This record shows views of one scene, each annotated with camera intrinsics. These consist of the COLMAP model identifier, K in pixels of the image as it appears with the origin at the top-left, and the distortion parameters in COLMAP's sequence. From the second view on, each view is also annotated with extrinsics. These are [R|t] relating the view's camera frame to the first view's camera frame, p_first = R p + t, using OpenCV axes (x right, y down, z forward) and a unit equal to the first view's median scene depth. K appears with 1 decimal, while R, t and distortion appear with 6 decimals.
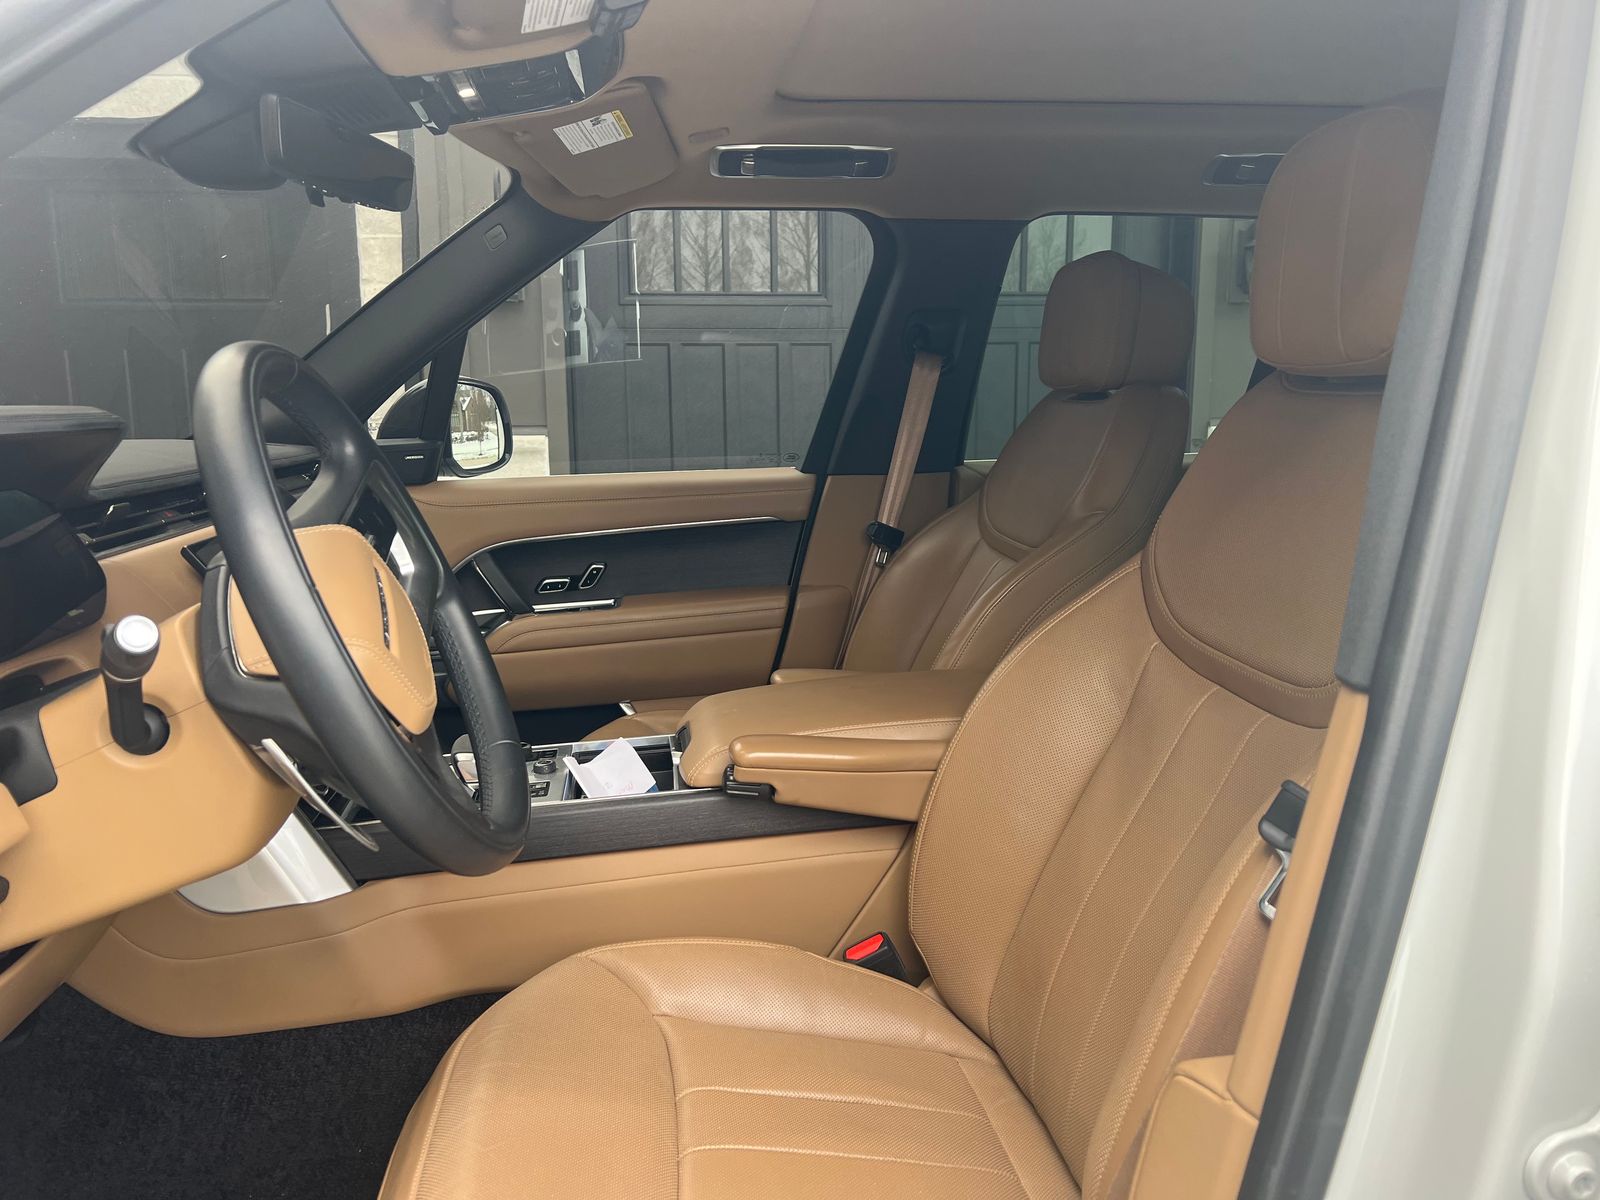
lens RADIAL K [[1203.3, 0, 800.0], [0, 1203.3, 600.0], [0, 0, 1]] dist [0.040145, -0.068872]
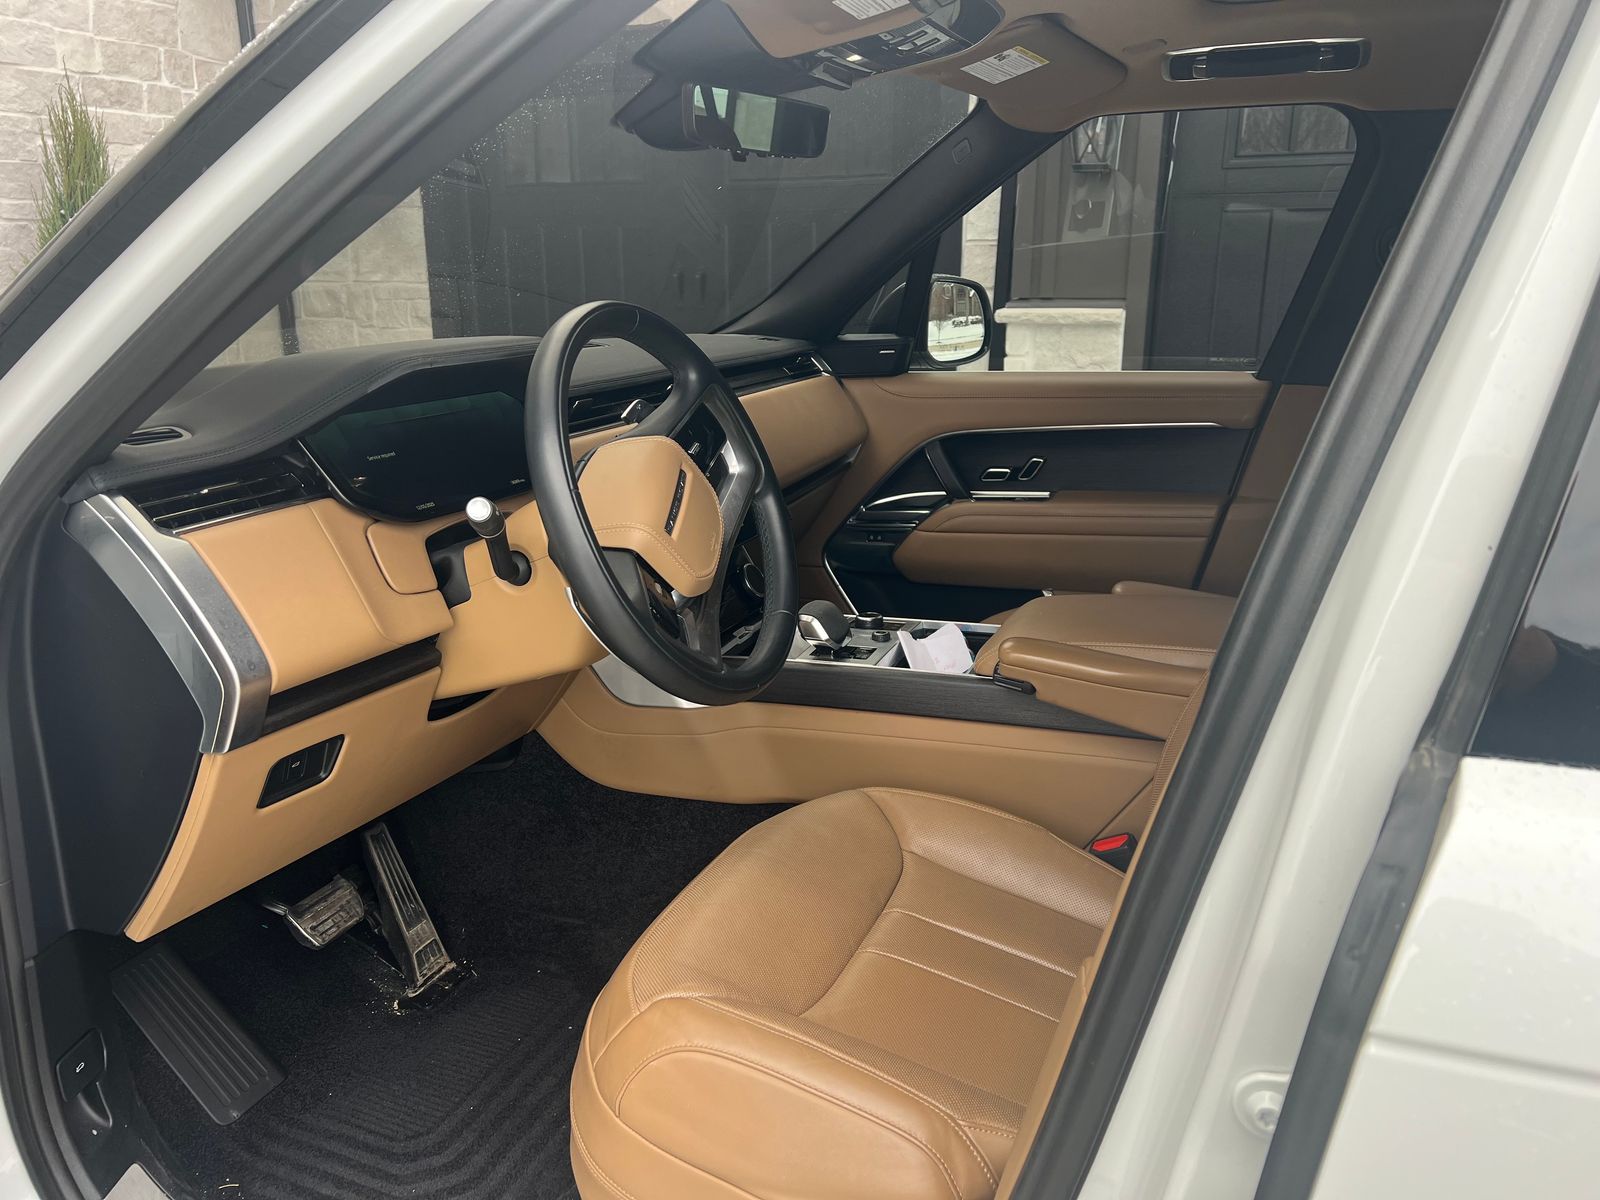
lens RADIAL K [[1224.0, 0, 800.0], [0, 1224.0, 600.0], [0, 0, 1]] dist [0.053889, -0.065332]
pose [[0.865774, 0.142112, -0.479833, 0.289102], [-0.086886, 0.986955, 0.135536, -0.053343], [0.492835, -0.075653, 0.866828, -0.087547]]
